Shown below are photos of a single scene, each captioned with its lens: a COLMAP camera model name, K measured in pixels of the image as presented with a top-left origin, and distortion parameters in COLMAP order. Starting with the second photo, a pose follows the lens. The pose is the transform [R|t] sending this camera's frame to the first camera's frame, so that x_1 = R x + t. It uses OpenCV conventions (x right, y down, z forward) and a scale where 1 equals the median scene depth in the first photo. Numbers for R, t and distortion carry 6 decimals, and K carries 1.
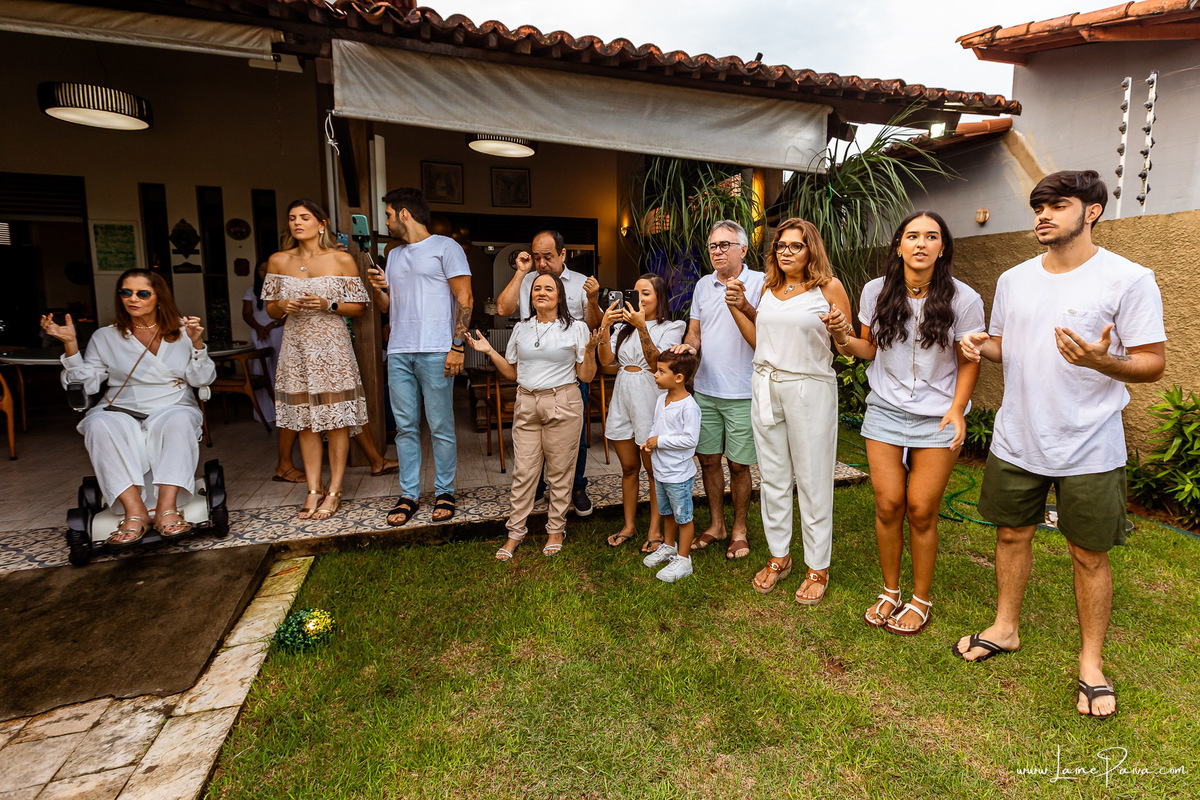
lens RADIAL K [[587.5, 0, 653.1], [0, 587.5, 364.5], [0, 0, 1]] dist [-0.000537, -0.000751]
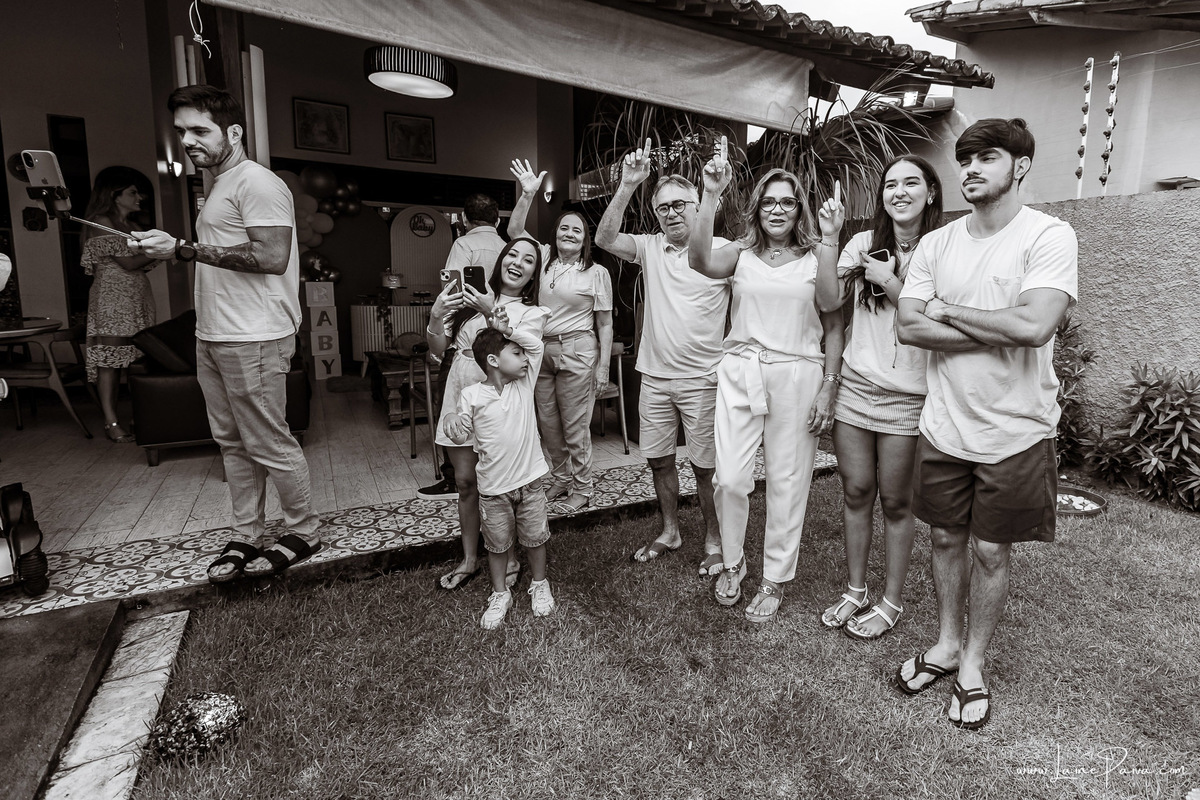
lens RADIAL K [[615.0, 0, 683.5], [0, 615.0, 360.5], [0, 0, 1]] dist [0.001751, -0.001835]
pose [[0.977689, -0.010504, 0.209796, -0.127044], [0.006065, 0.999744, 0.021789, 0.004330], [-0.209971, -0.020031, 0.977502, 0.125621]]
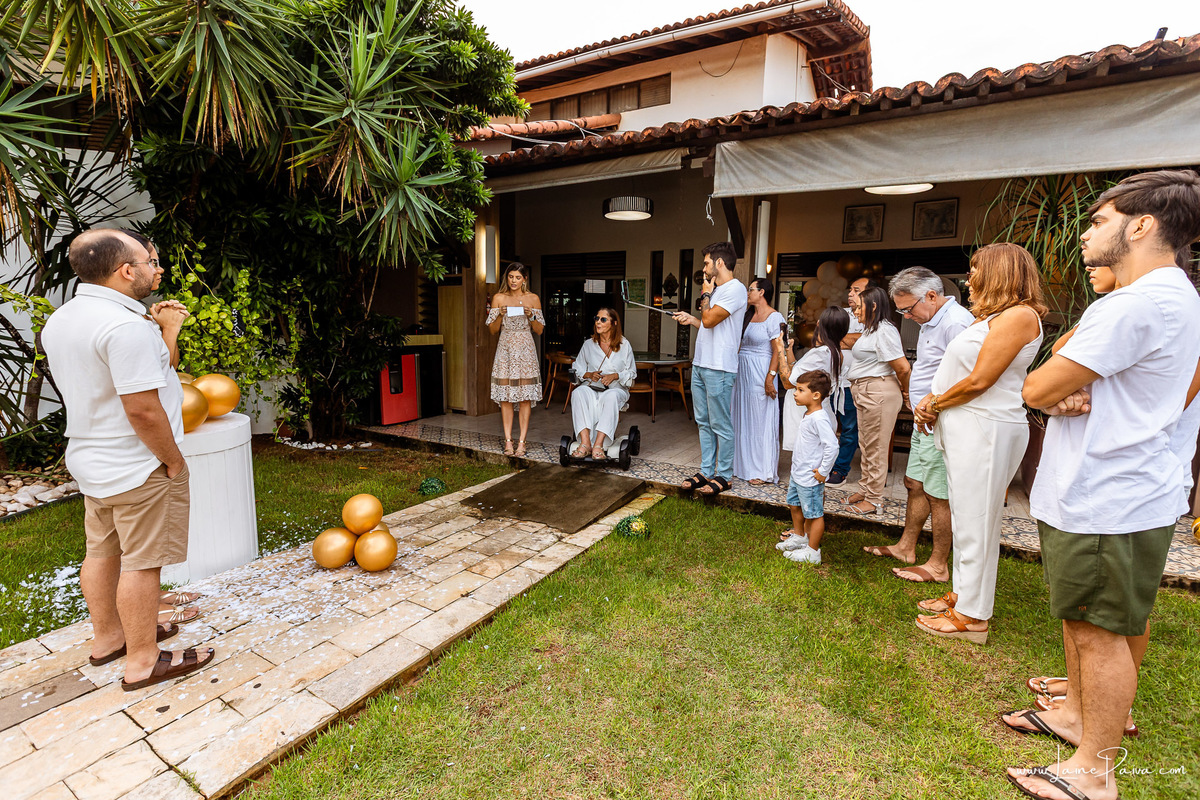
lens RADIAL K [[549.4, 0, 606.7], [0, 549.4, 390.9], [0, 0, 1]] dist [-0.000584, -0.001848]
pose [[0.652967, 0.099066, -0.750879, 0.335287], [-0.100931, 0.993948, 0.043365, 0.012024], [0.750631, 0.047471, 0.659014, -0.053038]]
